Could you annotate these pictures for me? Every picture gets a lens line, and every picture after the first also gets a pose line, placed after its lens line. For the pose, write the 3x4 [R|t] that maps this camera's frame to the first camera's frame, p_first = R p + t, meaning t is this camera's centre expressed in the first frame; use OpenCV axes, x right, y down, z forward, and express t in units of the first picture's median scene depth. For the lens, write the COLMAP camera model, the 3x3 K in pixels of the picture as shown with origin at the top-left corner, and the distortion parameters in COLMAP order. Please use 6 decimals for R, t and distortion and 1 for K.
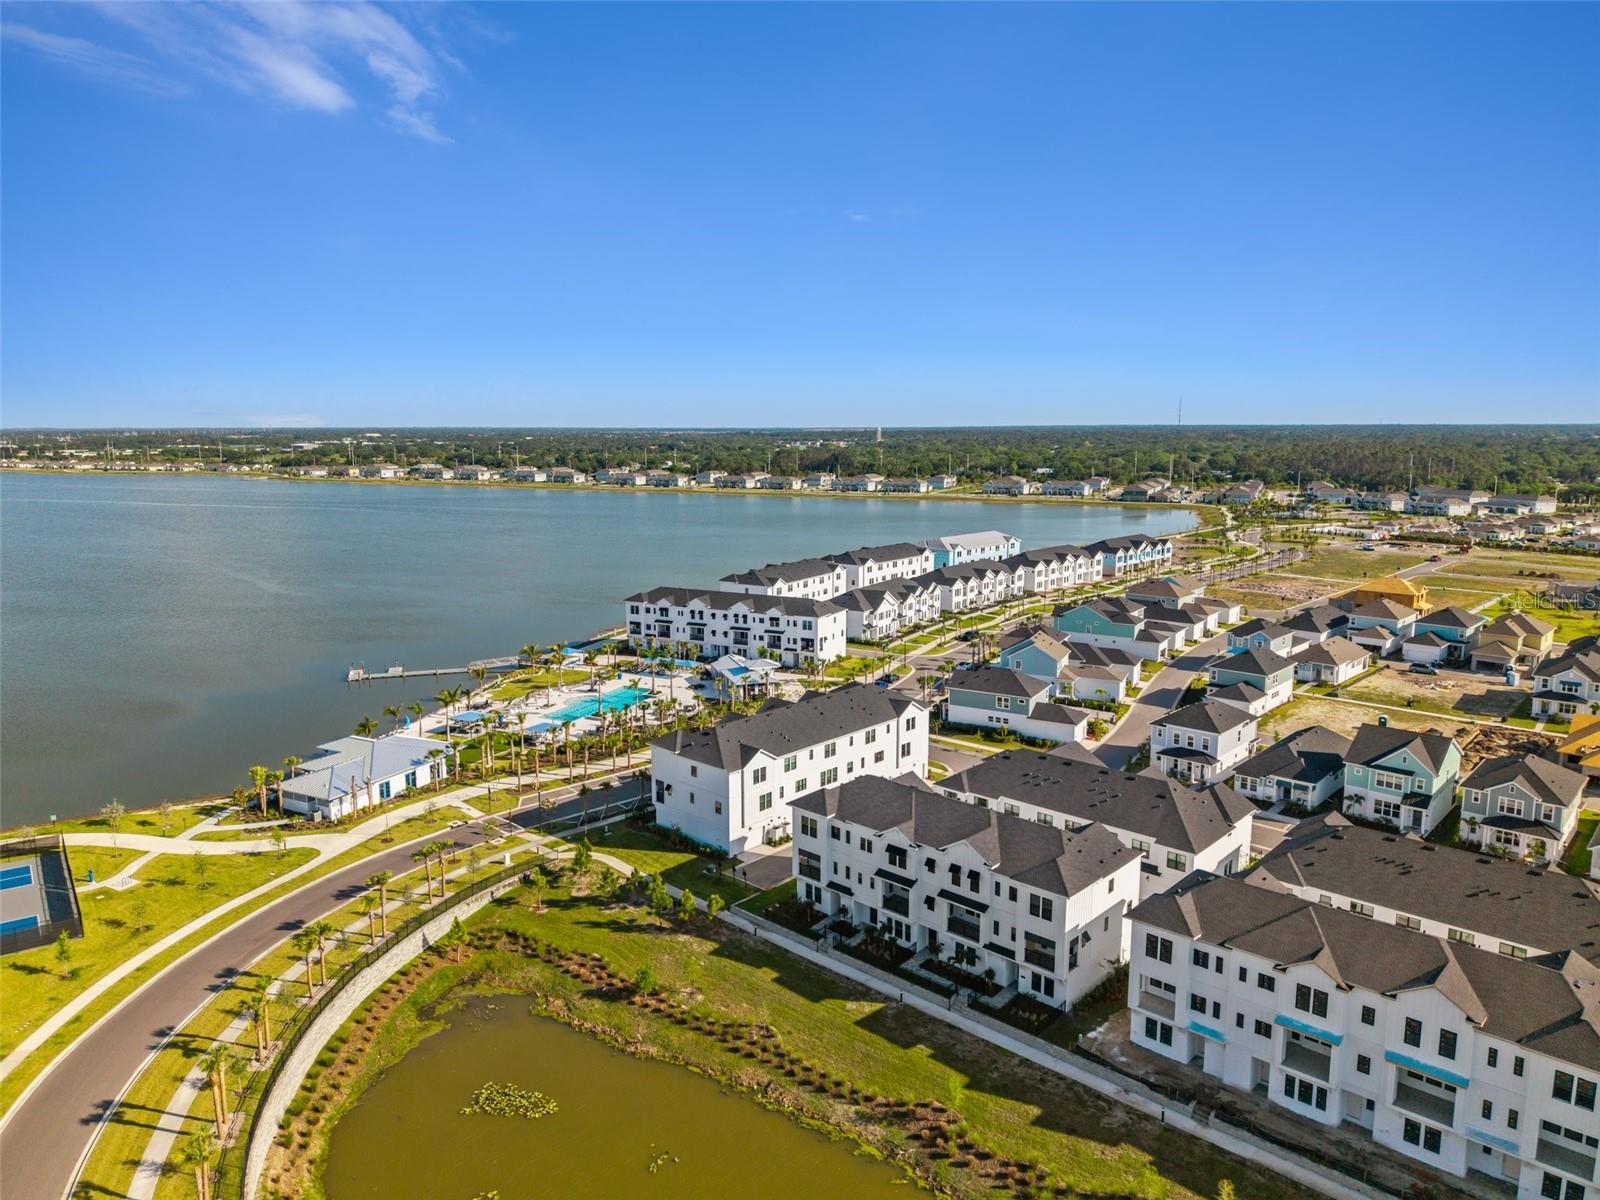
lens RADIAL K [[1076.4, 0, 800.0], [0, 1076.4, 600.0], [0, 0, 1]] dist [0.050759, -0.066066]
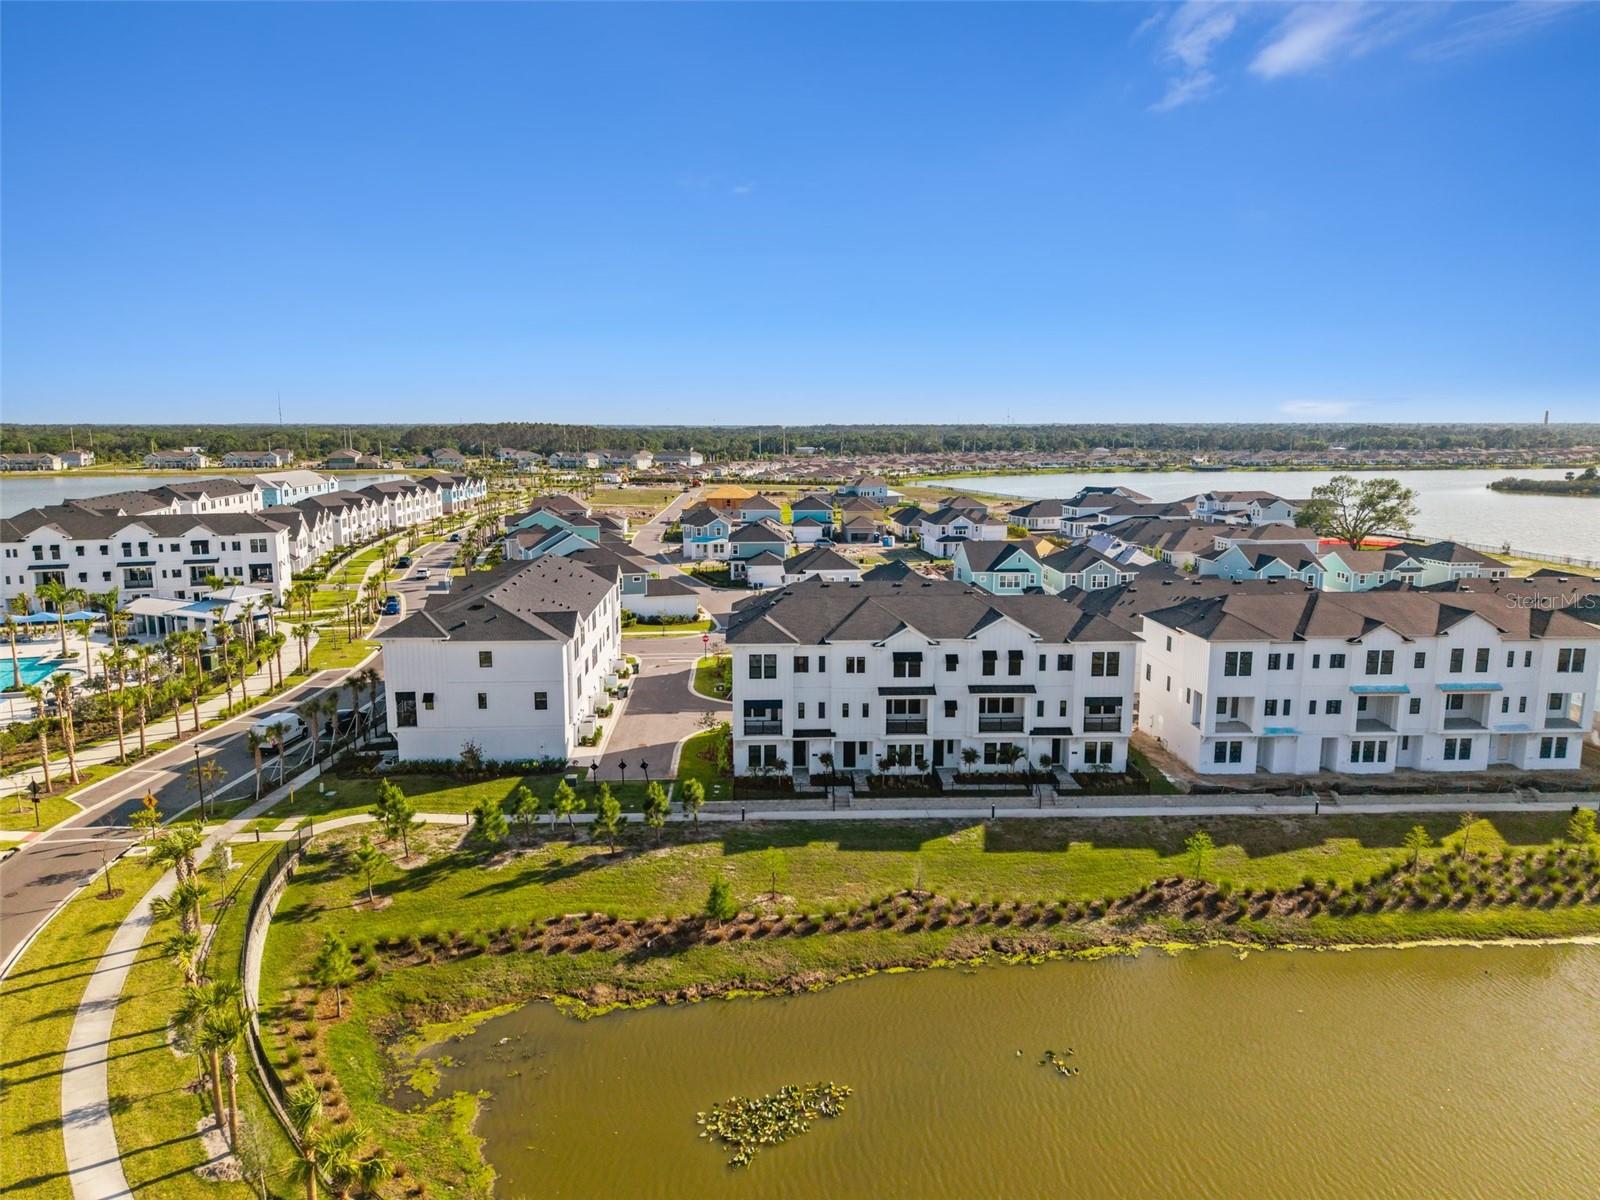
lens RADIAL K [[1062.3, 0, 786.2], [0, 1062.3, 604.3], [0, 0, 1]] dist [0.077029, -0.119800]
pose [[0.702019, -0.117535, 0.702393, -0.495481], [0.116463, 0.991956, 0.049589, 0.132062], [-0.702571, 0.046991, 0.710060, 0.457399]]
